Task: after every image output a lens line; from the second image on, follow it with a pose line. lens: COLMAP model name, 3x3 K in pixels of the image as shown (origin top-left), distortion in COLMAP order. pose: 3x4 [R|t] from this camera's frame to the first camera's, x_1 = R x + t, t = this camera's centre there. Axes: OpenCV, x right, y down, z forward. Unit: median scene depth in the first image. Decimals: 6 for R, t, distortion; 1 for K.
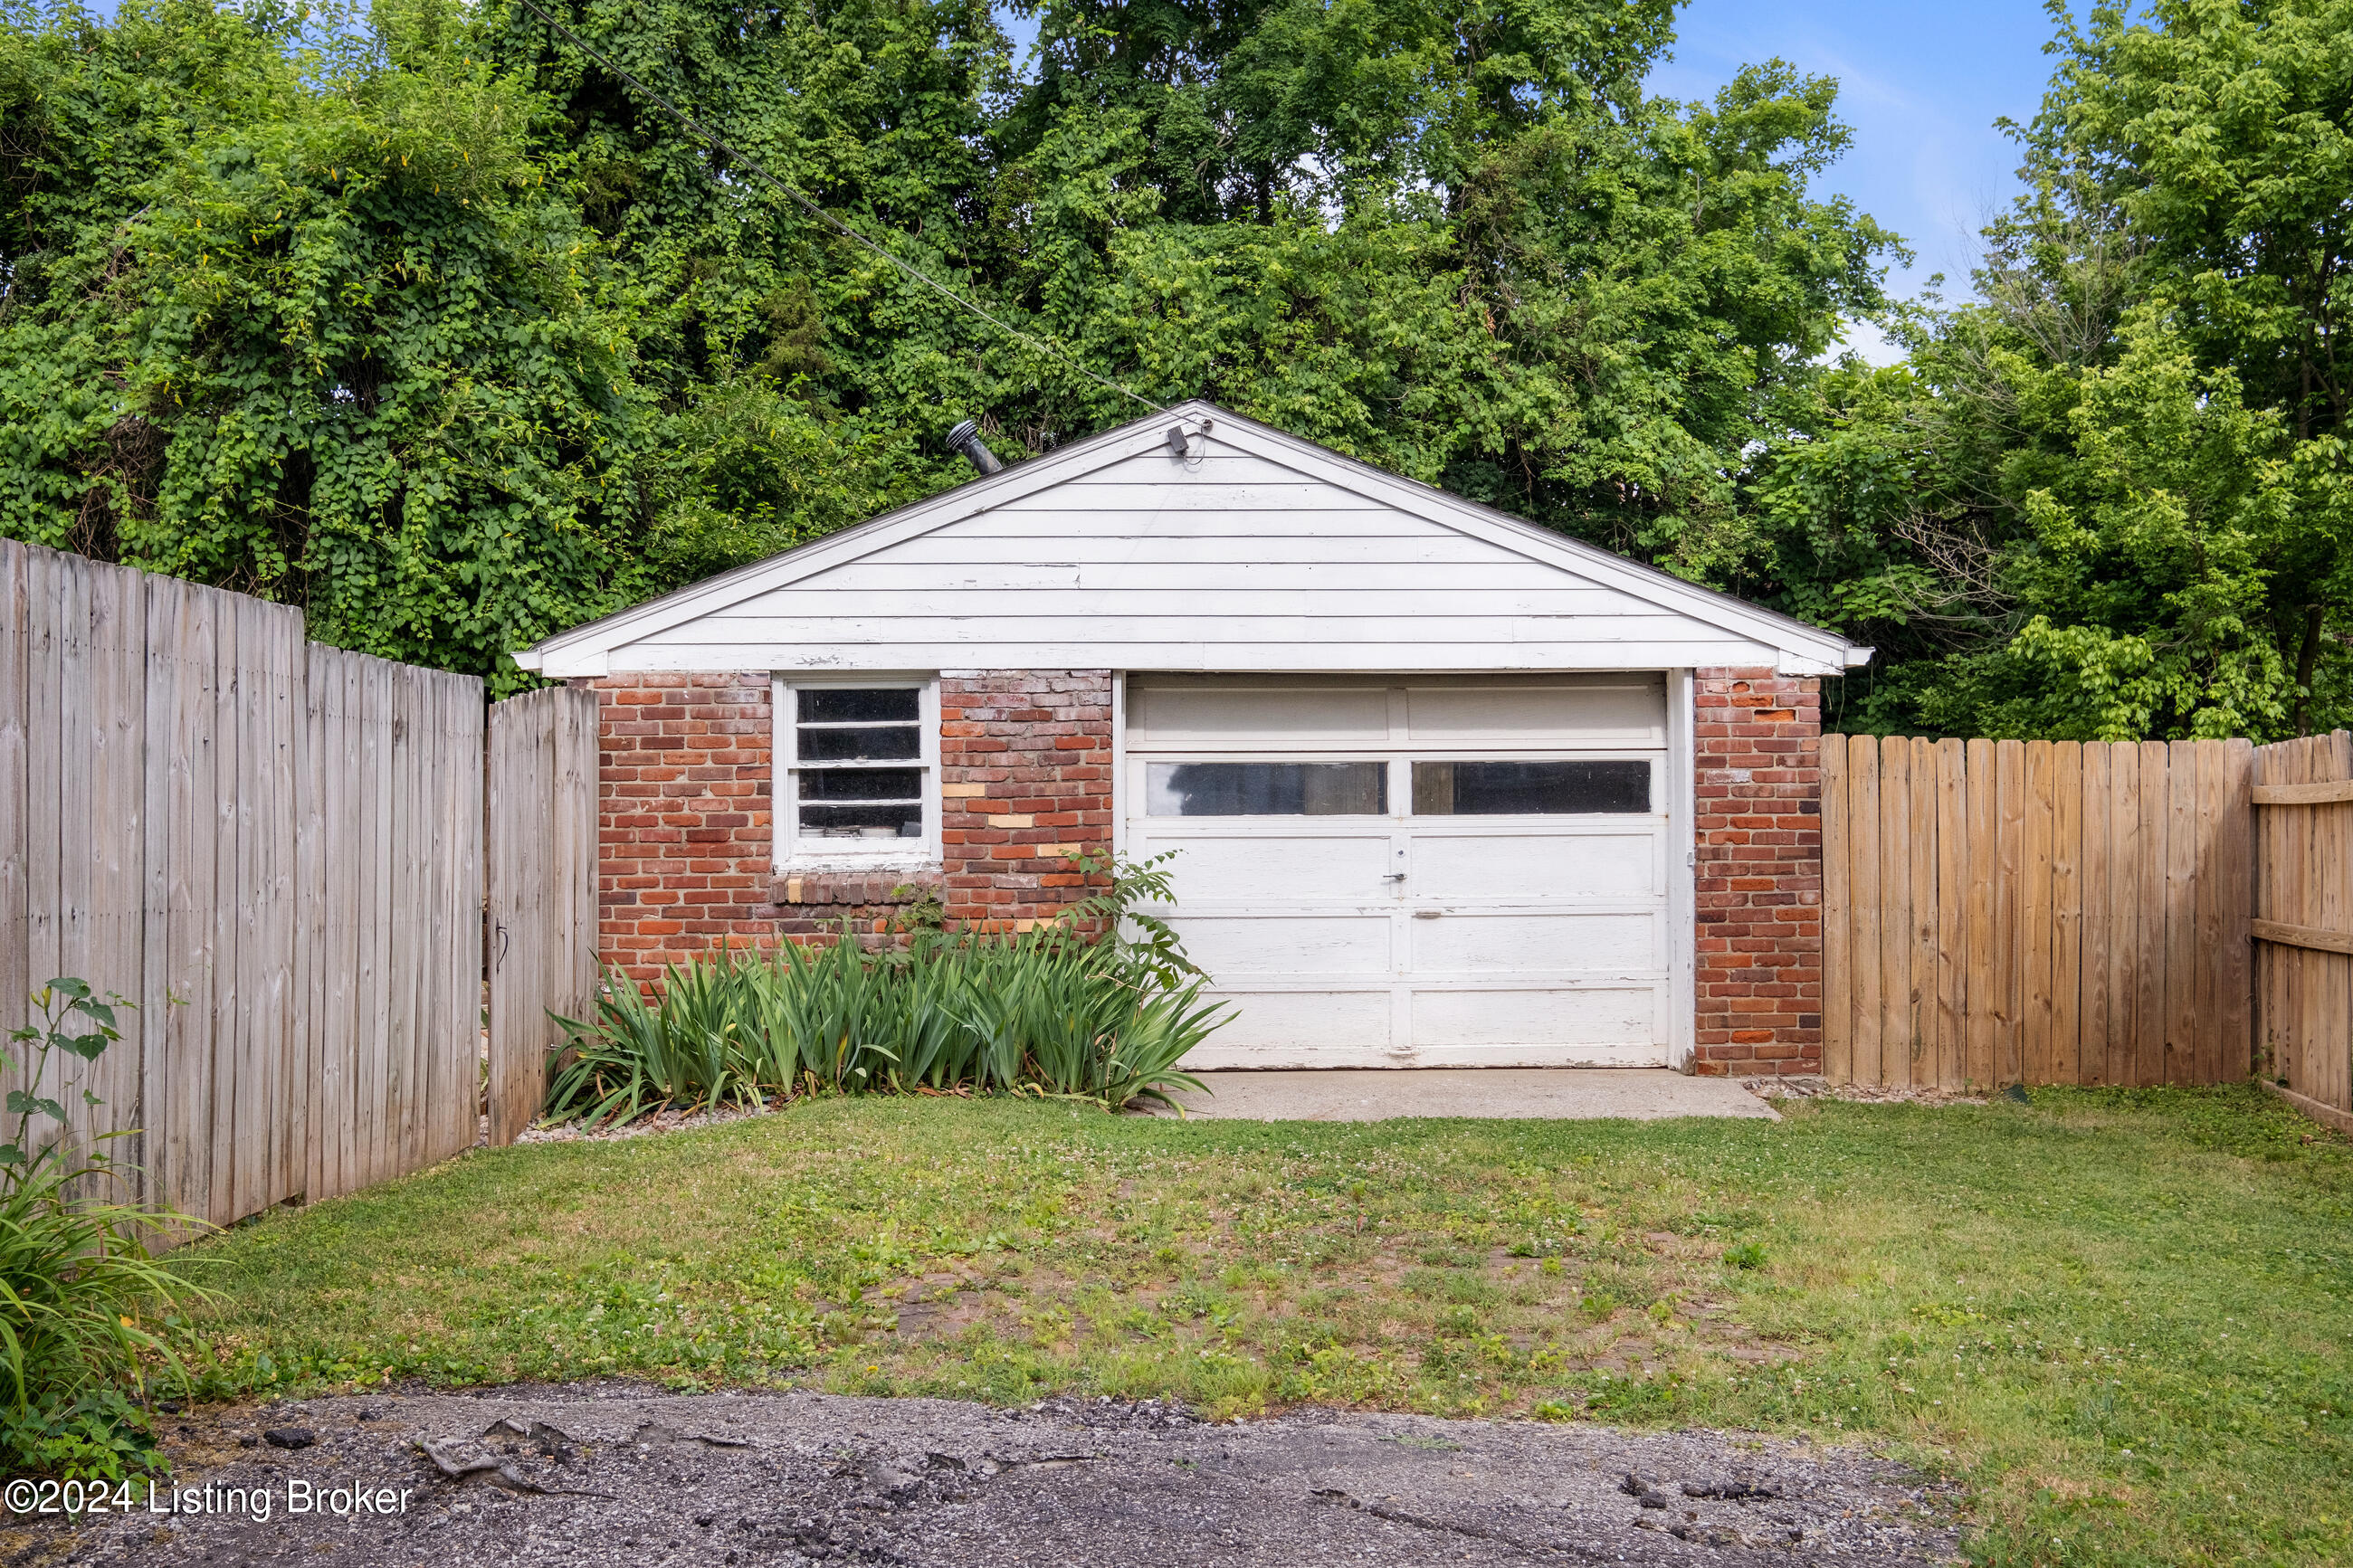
lens RADIAL K [[2317.4, 0, 1172.5], [0, 2317.4, 784.1], [0, 0, 1]] dist [-0.002529, 0.000000]
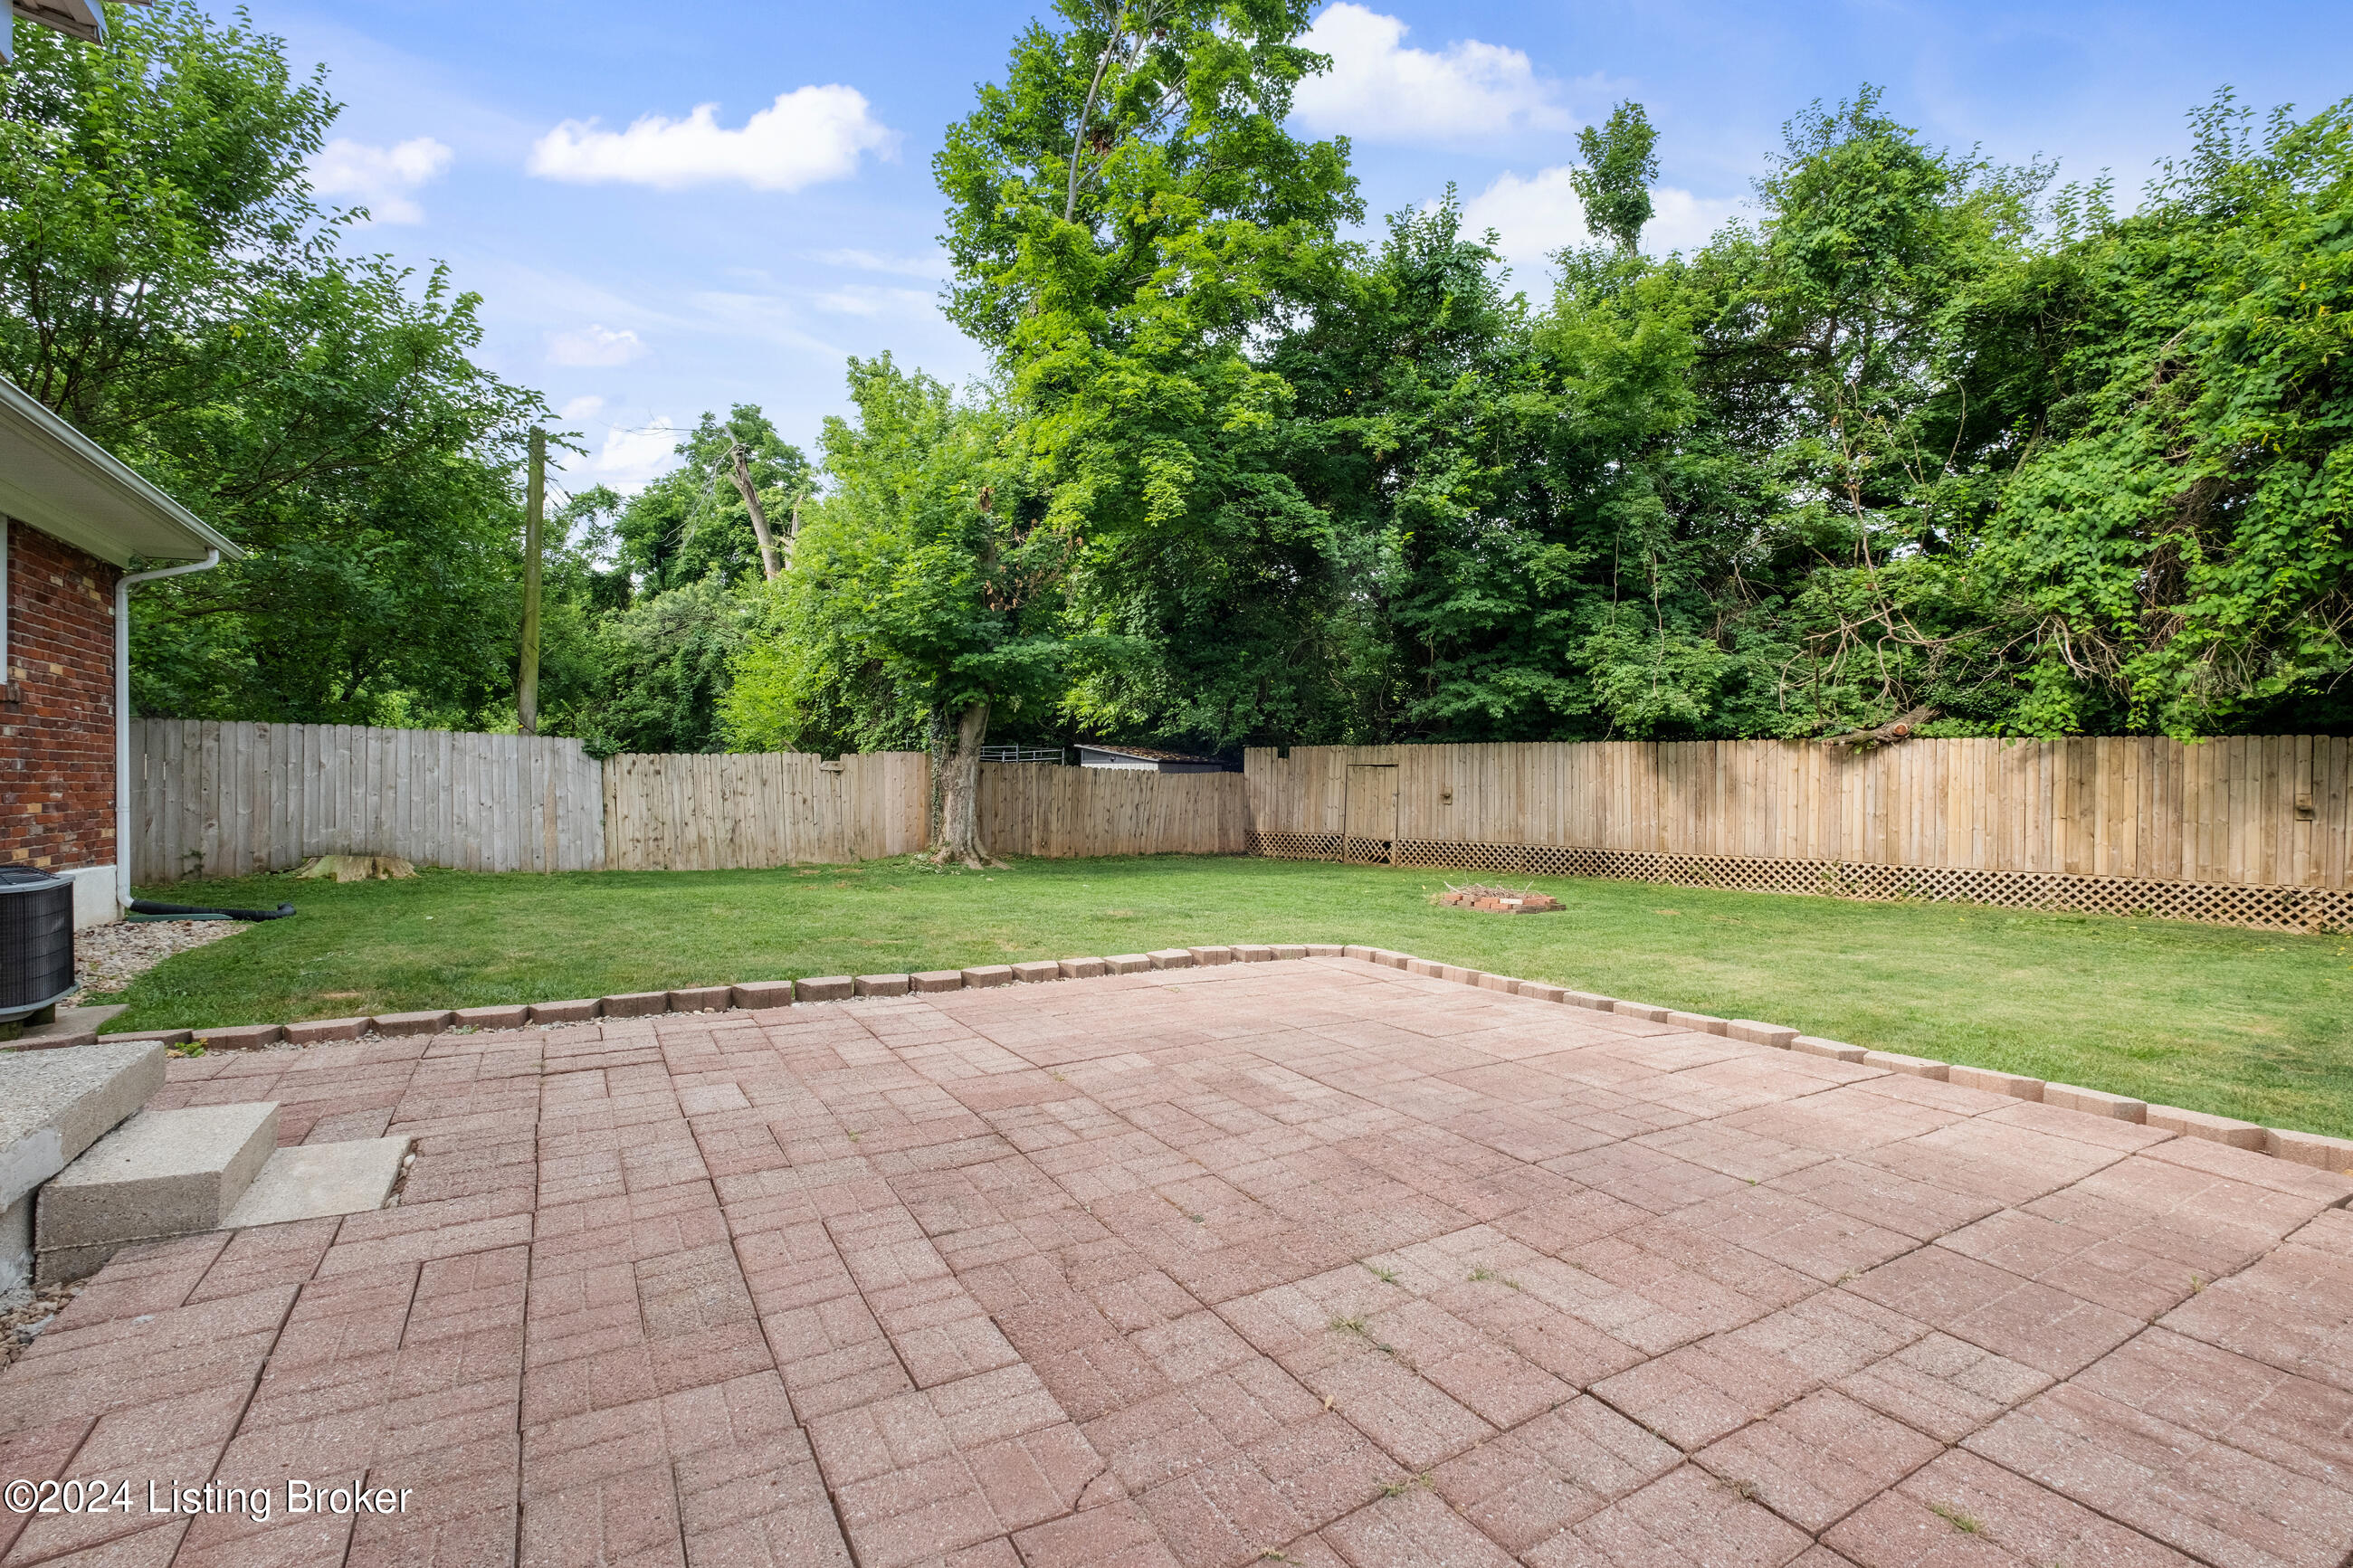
lens RADIAL K [[1028.3, 0, 1171.6], [0, 1028.3, 788.8], [0, 0, 1]] dist [-0.001971, -0.002525]
pose [[0.488450, 0.010681, -0.872527, -0.245080], [-0.003089, 0.999940, 0.010511, -0.001522], [0.872587, -0.002439, 0.488453, 0.268340]]
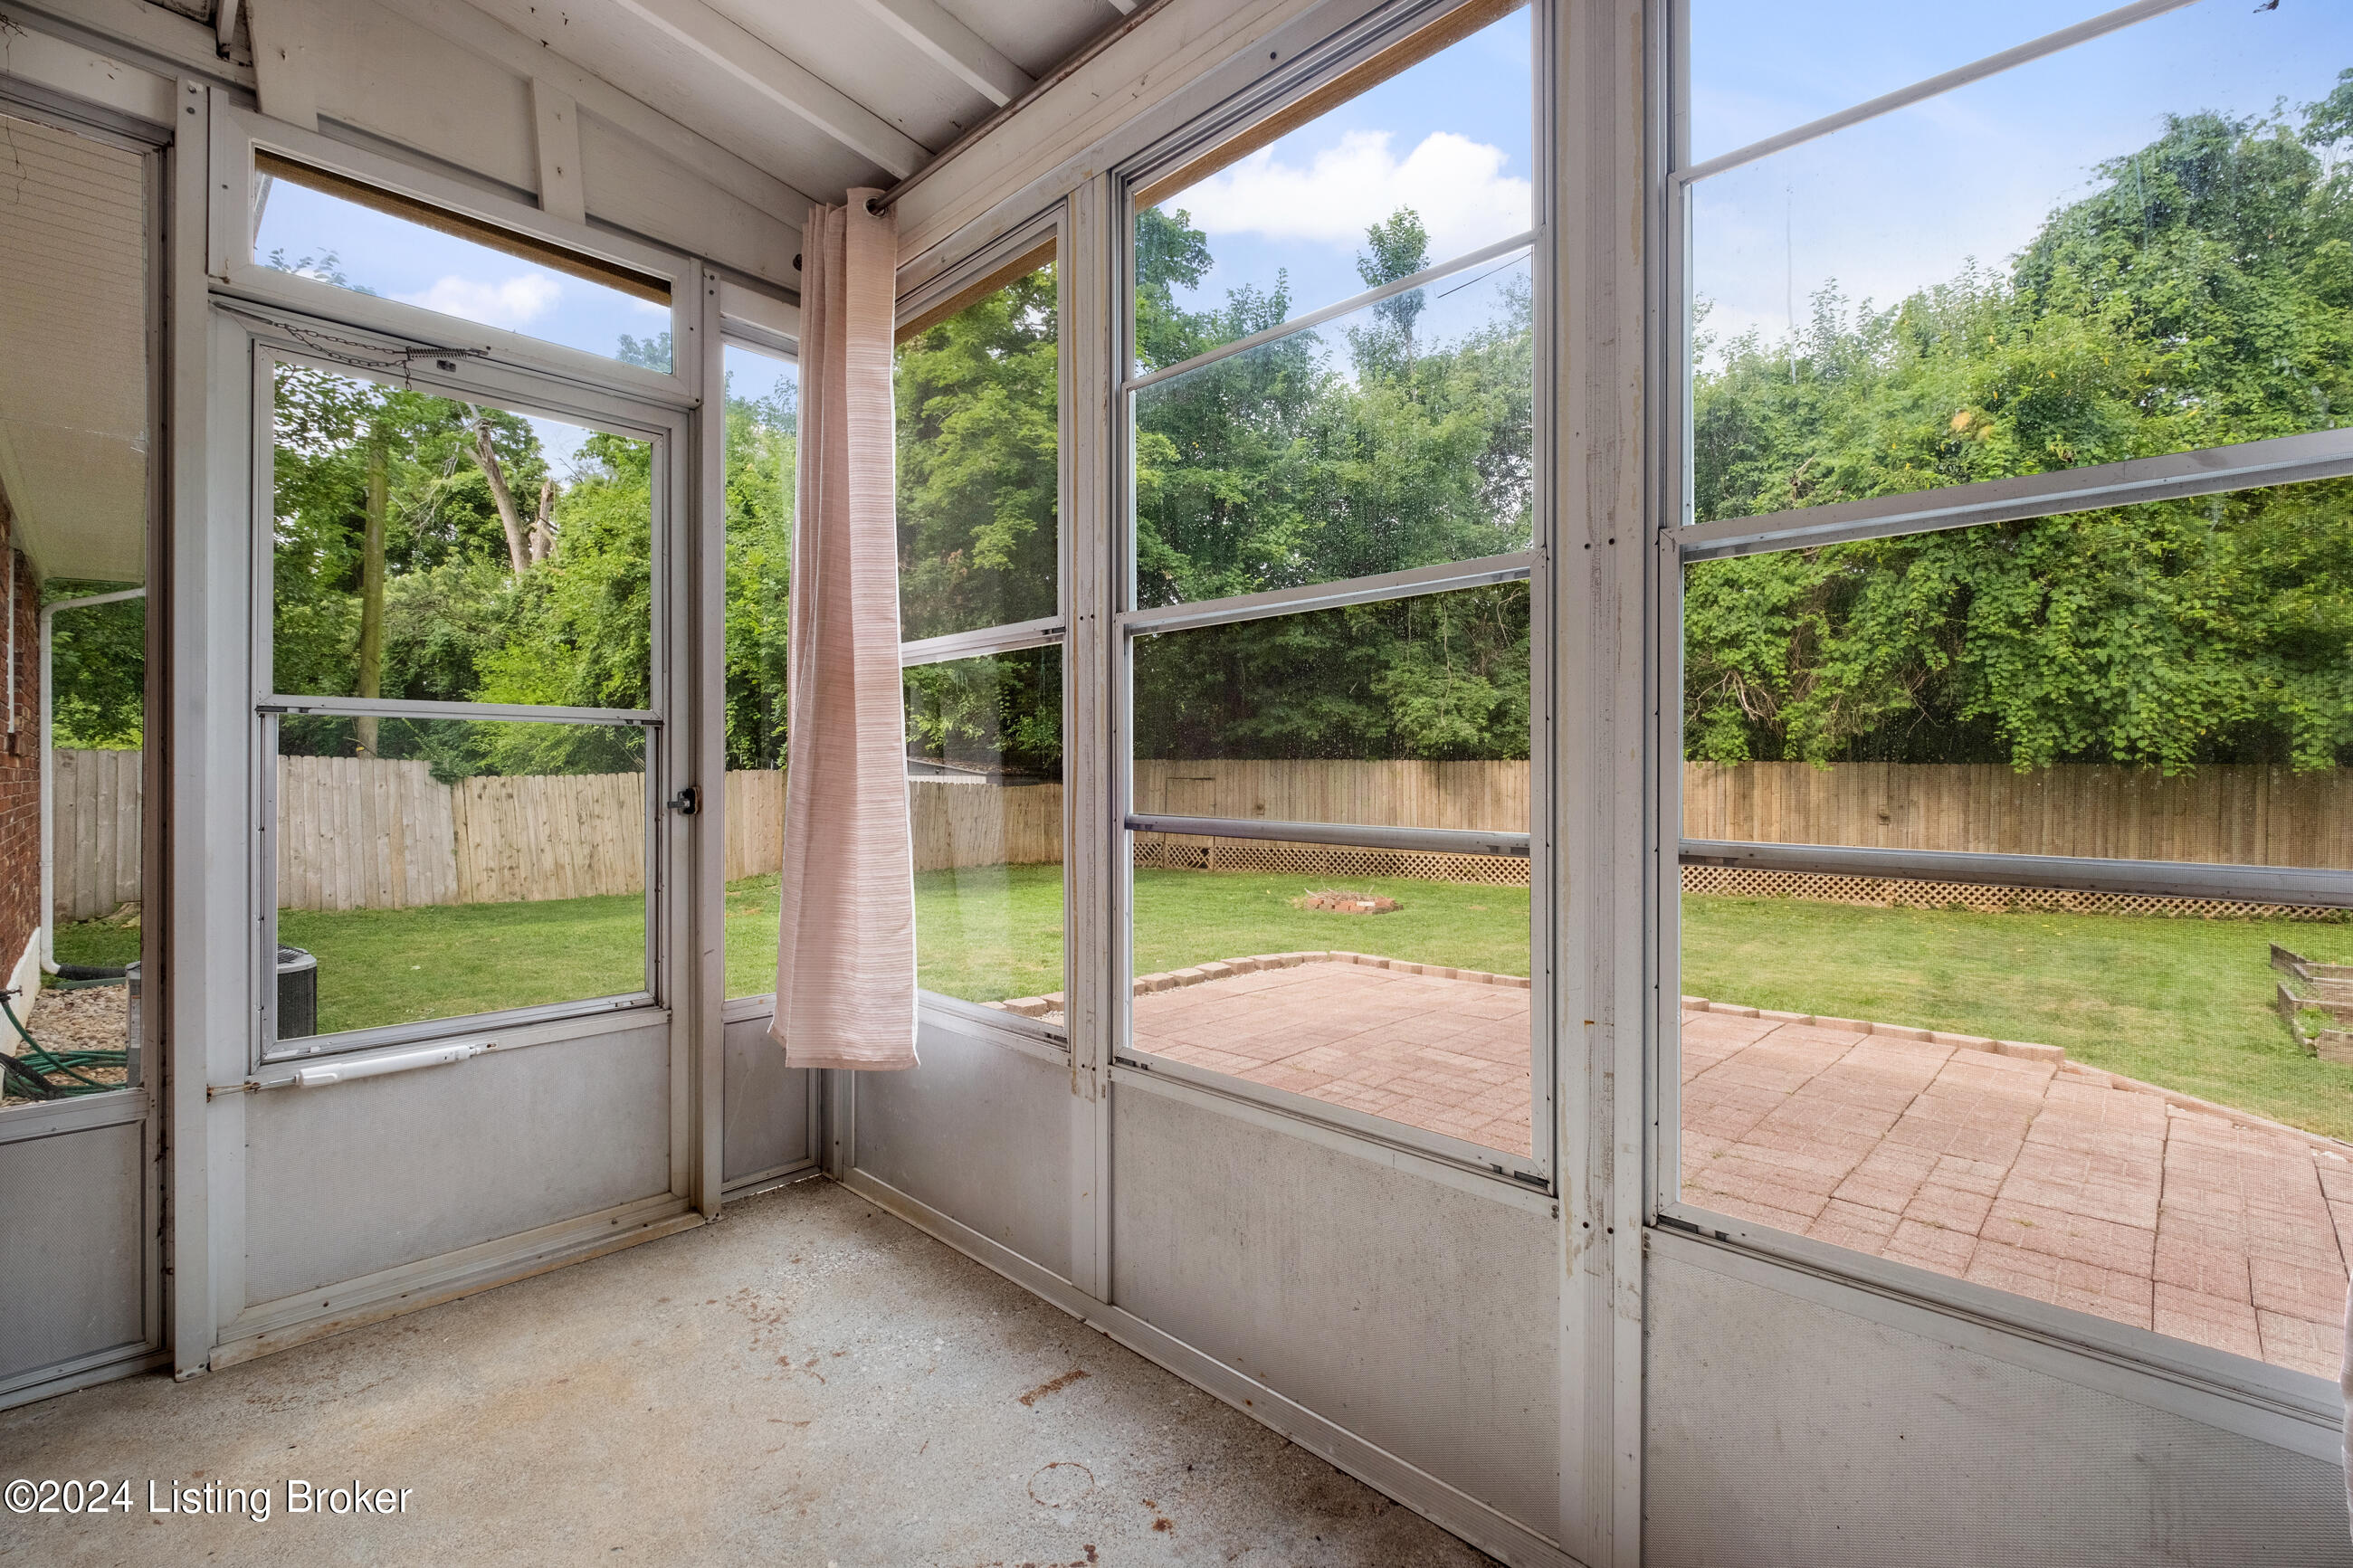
lens RADIAL K [[1028.3, 0, 1180.5], [0, 1028.3, 783.0], [0, 0, 1]] dist [-0.001971, -0.002525]
pose [[0.708641, 0.006529, -0.705539, -0.261064], [-0.002434, 0.999974, 0.006808, -0.016134], [0.705565, -0.003107, 0.708639, 0.156755]]
